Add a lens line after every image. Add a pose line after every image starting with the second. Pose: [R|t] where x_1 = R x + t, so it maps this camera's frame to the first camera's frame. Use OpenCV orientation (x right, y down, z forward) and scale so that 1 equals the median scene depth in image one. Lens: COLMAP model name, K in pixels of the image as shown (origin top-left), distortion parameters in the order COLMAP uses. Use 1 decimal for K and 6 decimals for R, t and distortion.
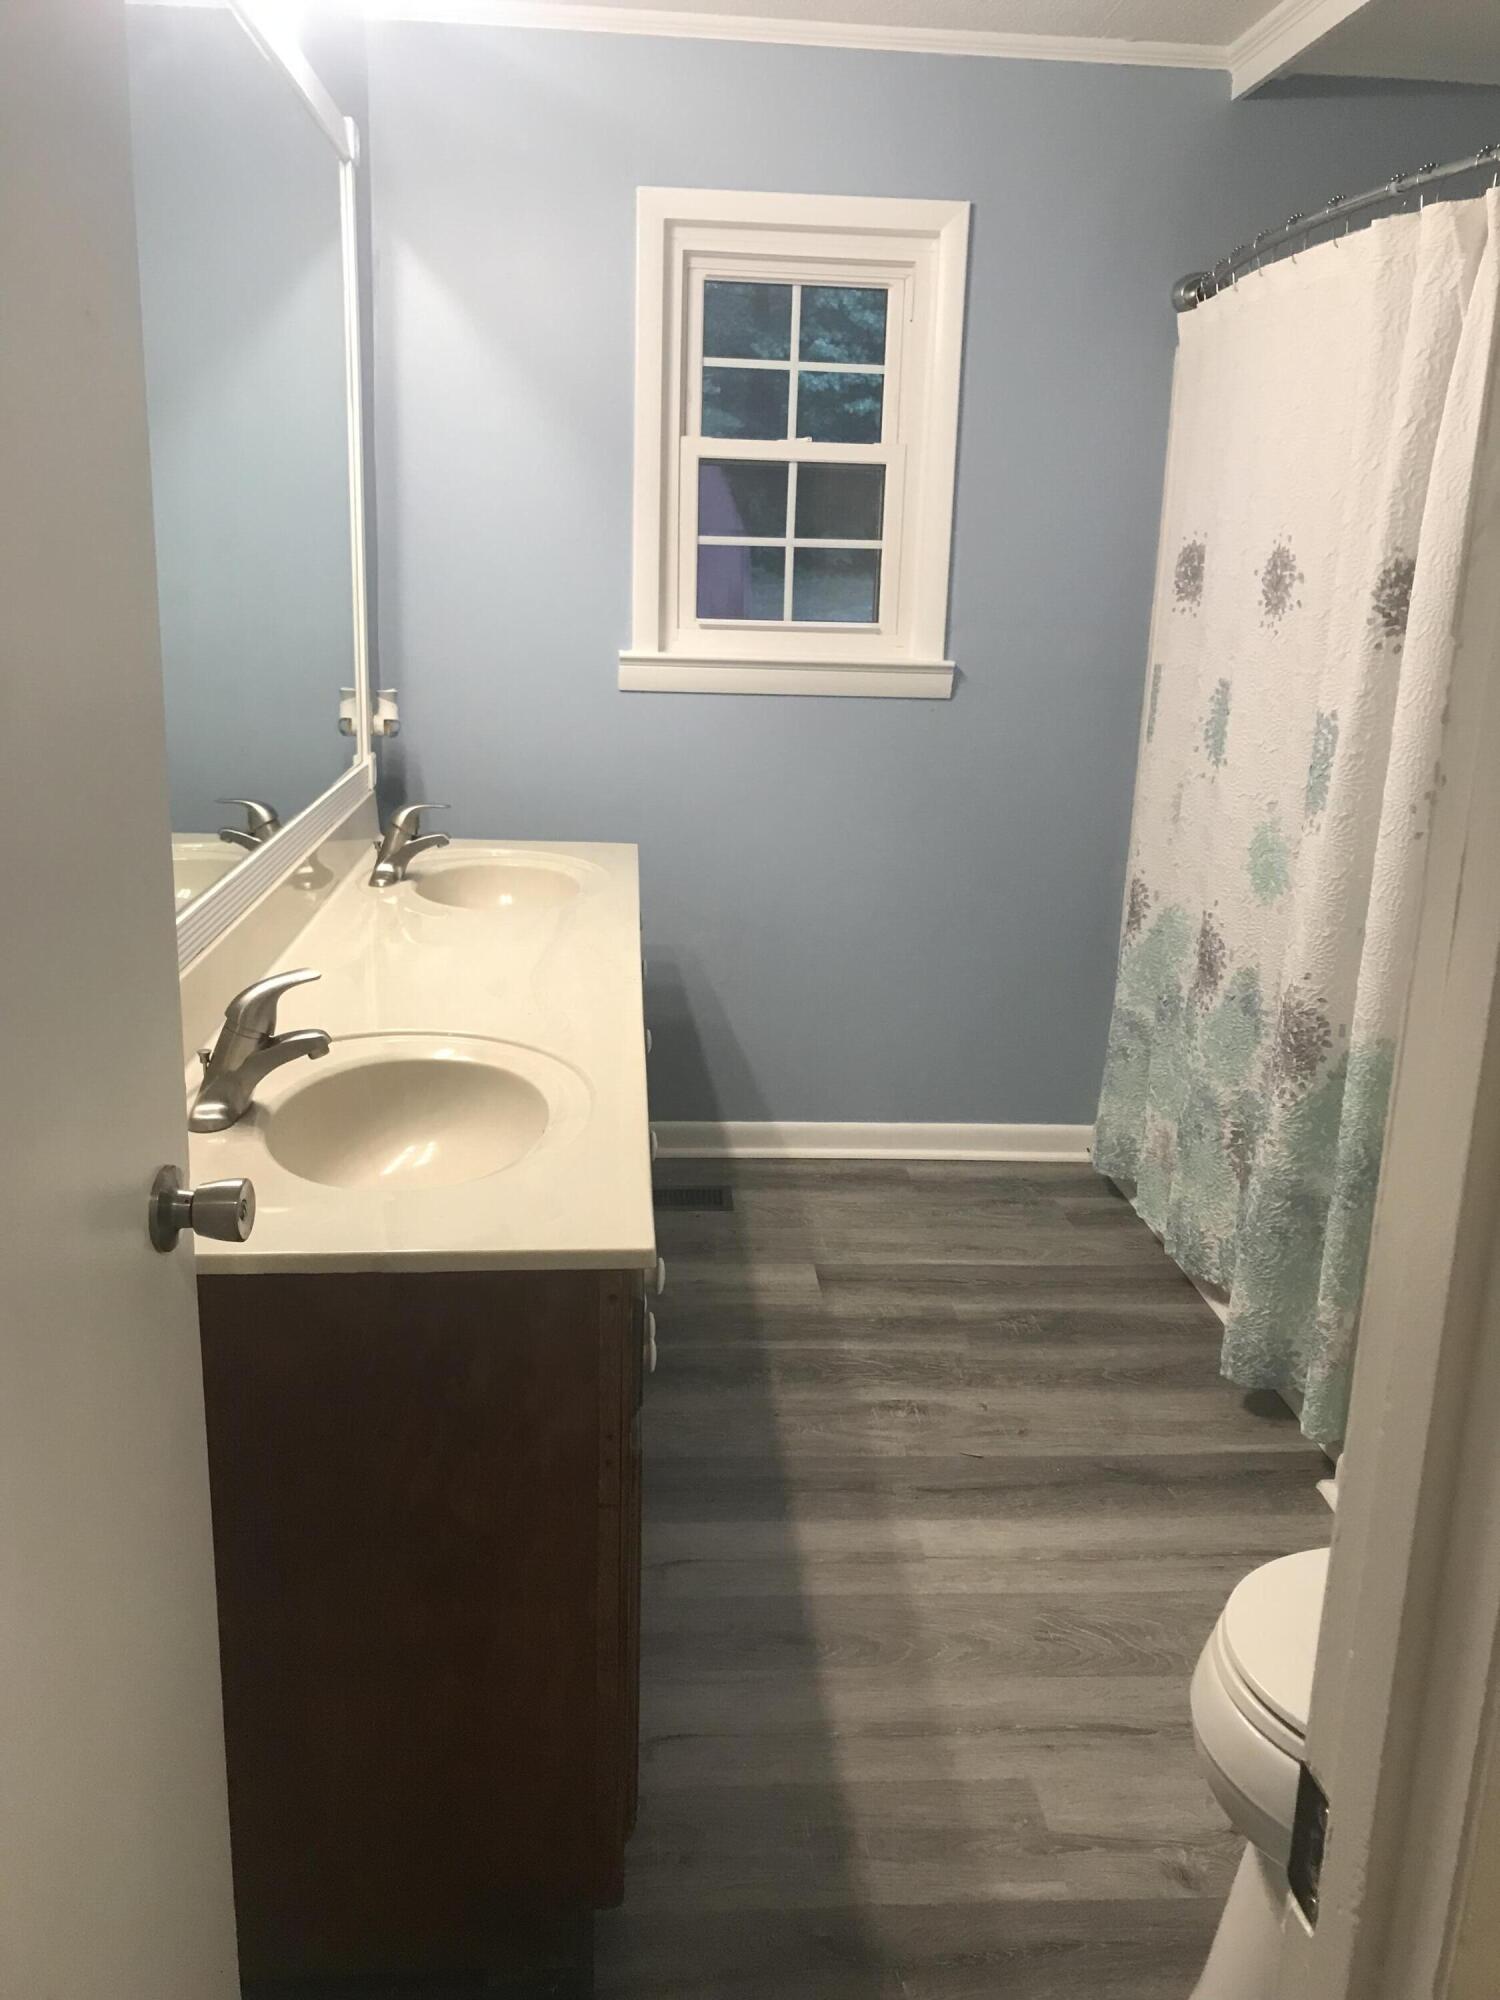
lens RADIAL K [[1610.0, 0, 750.0], [0, 1610.0, 1000.0], [0, 0, 1]] dist [0.004058, 0.006111]
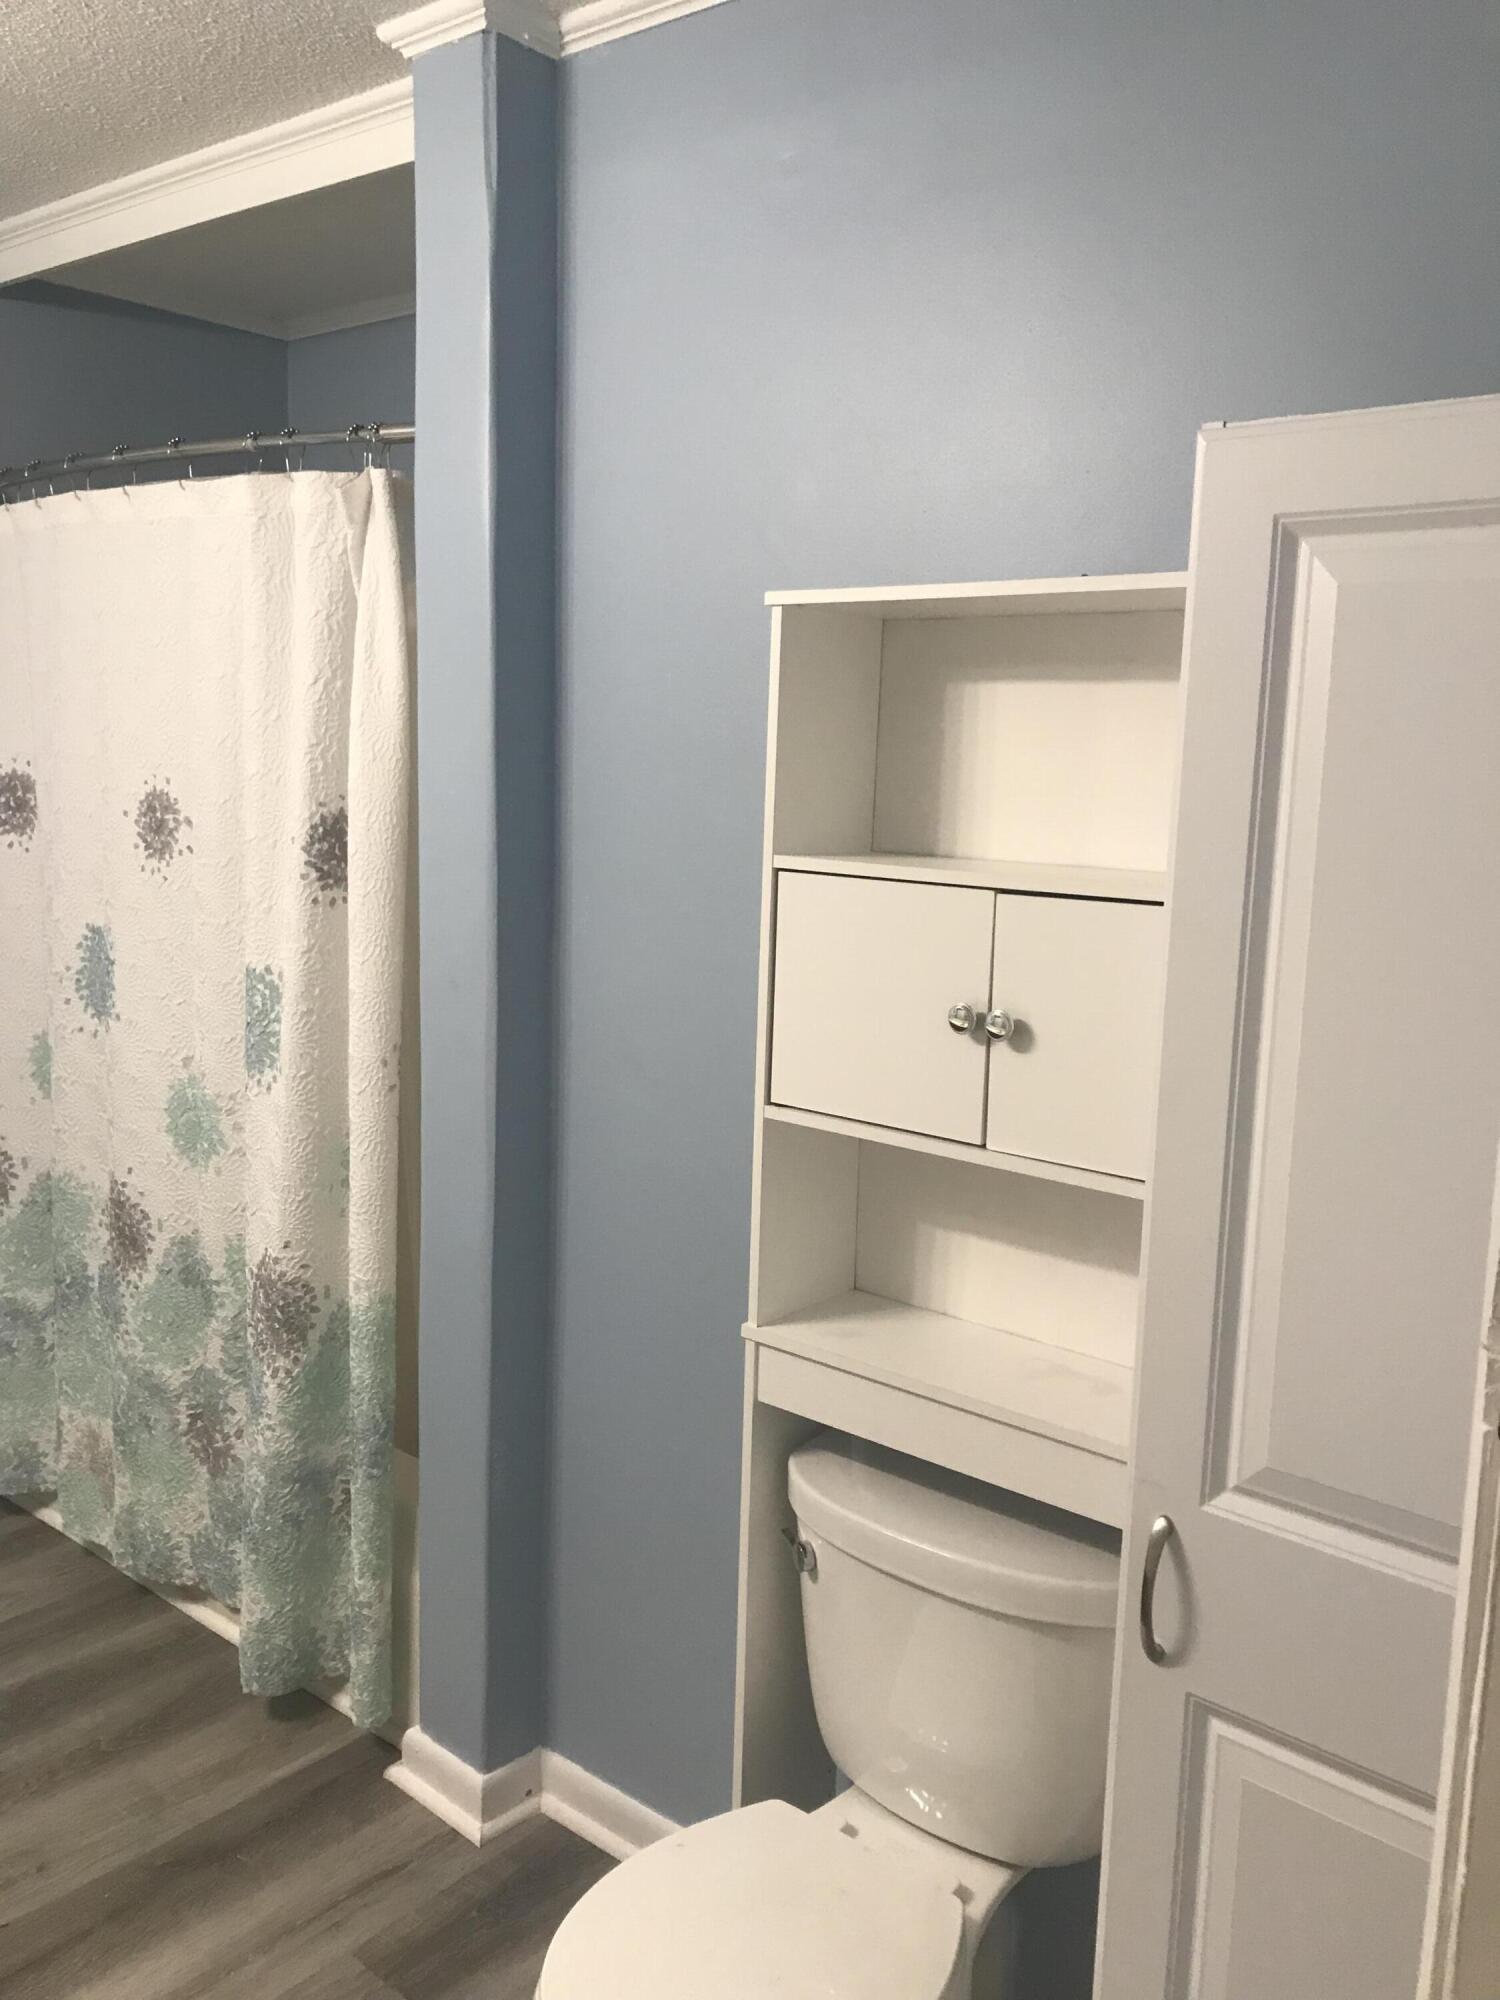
lens RADIAL K [[1642.2, 0, 750.0], [0, 1642.2, 1000.0], [0, 0, 1]] dist [-0.004011, 0.002952]
pose [[0.698683, -0.118967, 0.705471, -0.114087], [0.181946, 0.983203, -0.014393, -0.085806], [-0.691909, 0.138414, 0.708593, 0.109824]]
